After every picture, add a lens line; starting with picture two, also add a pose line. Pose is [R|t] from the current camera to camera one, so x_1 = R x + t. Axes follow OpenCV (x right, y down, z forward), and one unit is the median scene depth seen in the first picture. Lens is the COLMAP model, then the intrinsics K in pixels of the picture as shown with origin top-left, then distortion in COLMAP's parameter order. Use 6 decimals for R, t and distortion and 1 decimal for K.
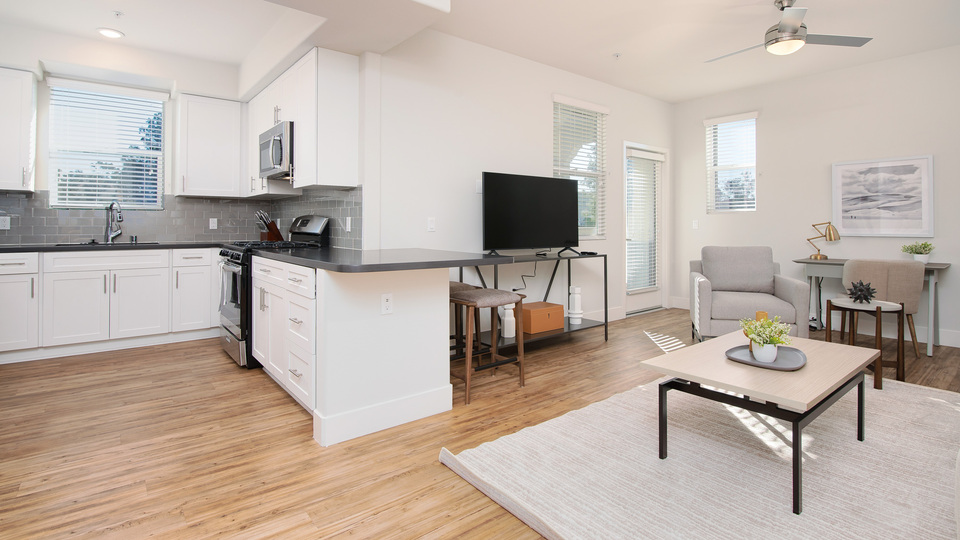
lens RADIAL K [[479.4, 0, 475.6], [0, 479.4, 217.8], [0, 0, 1]] dist [-0.001793, -0.001657]
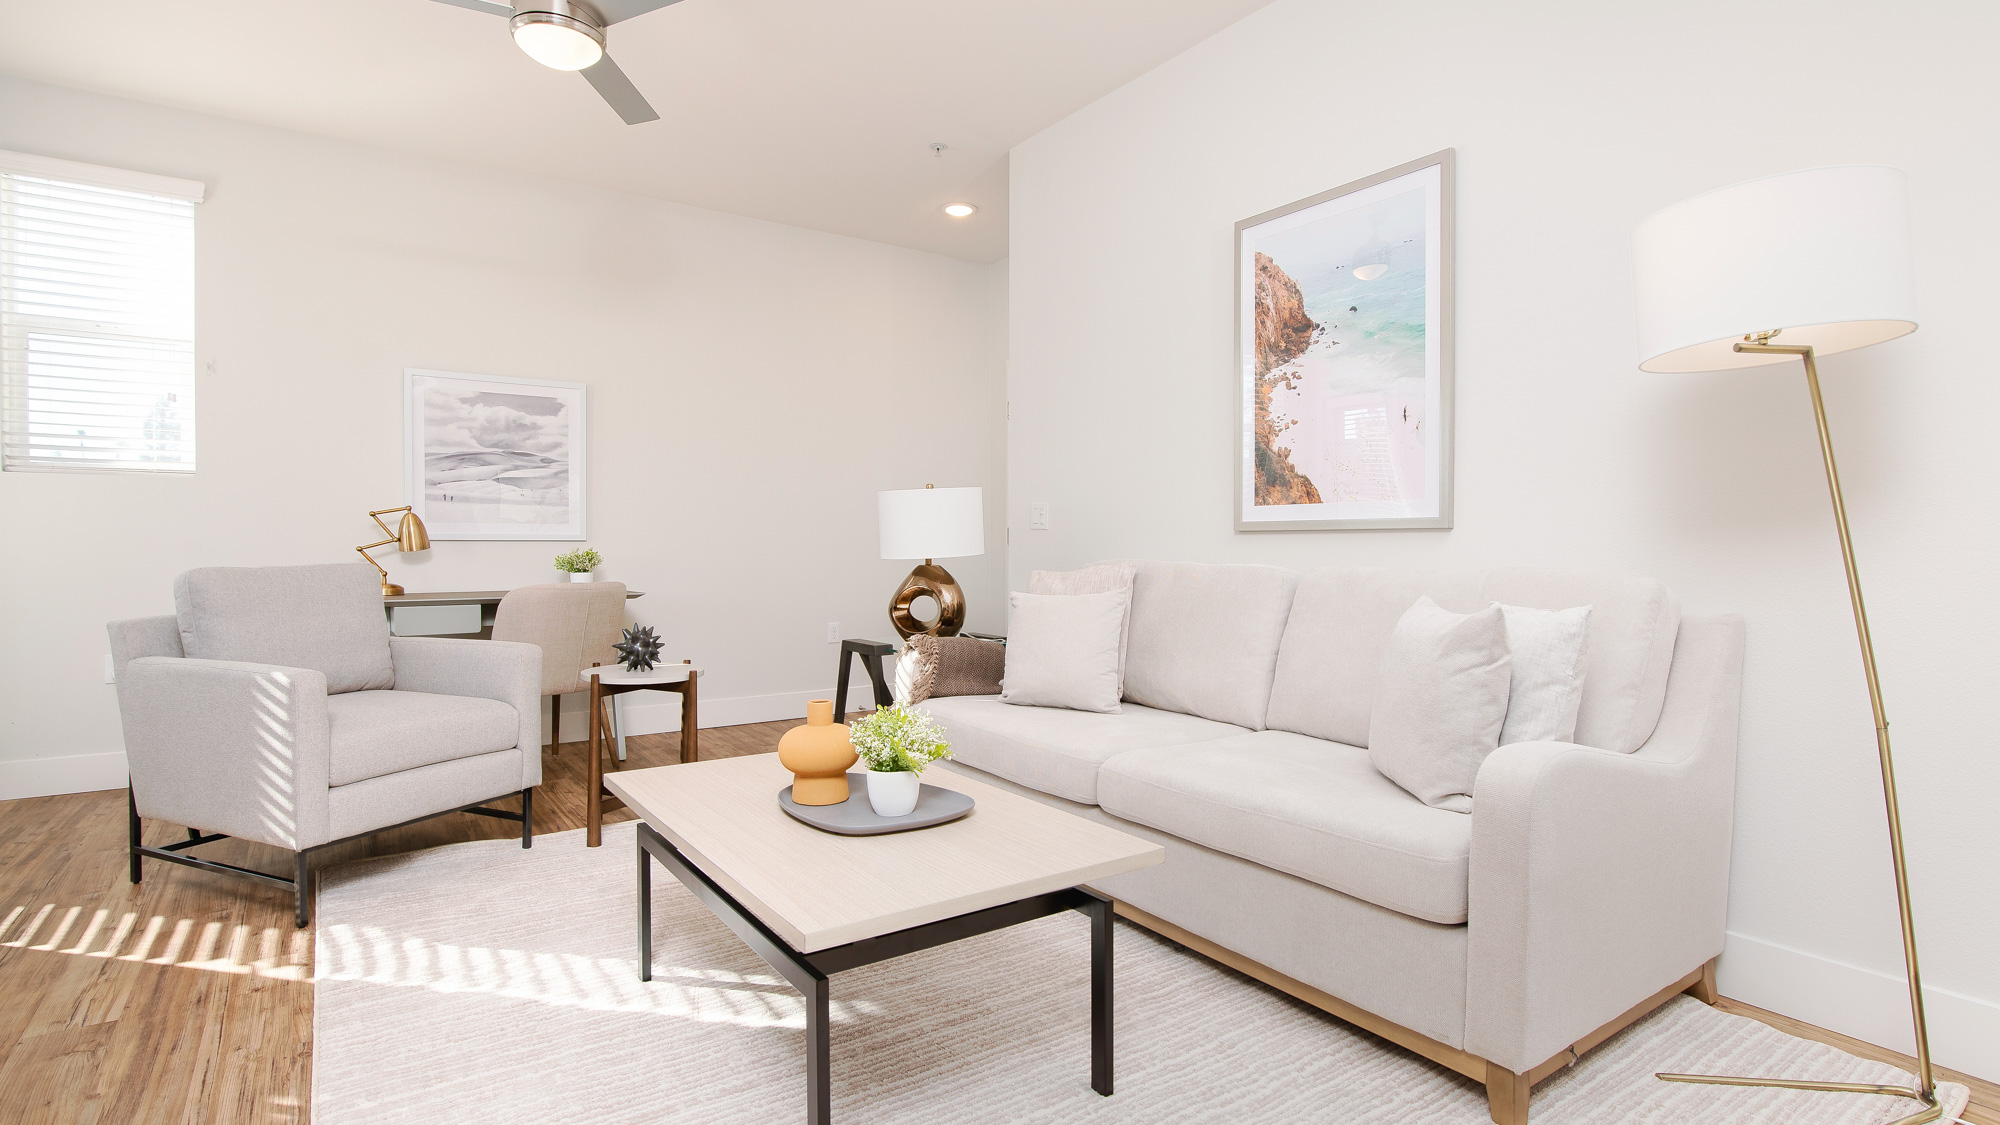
lens RADIAL K [[998.8, 0, 993.3], [0, 998.8, 558.6], [0, 0, 1]] dist [-0.001793, -0.001657]
pose [[0.063121, -0.014990, 0.997893, -0.114801], [-0.012680, 0.999794, 0.015821, 0.035960], [-0.997925, -0.013652, 0.062918, 0.450541]]
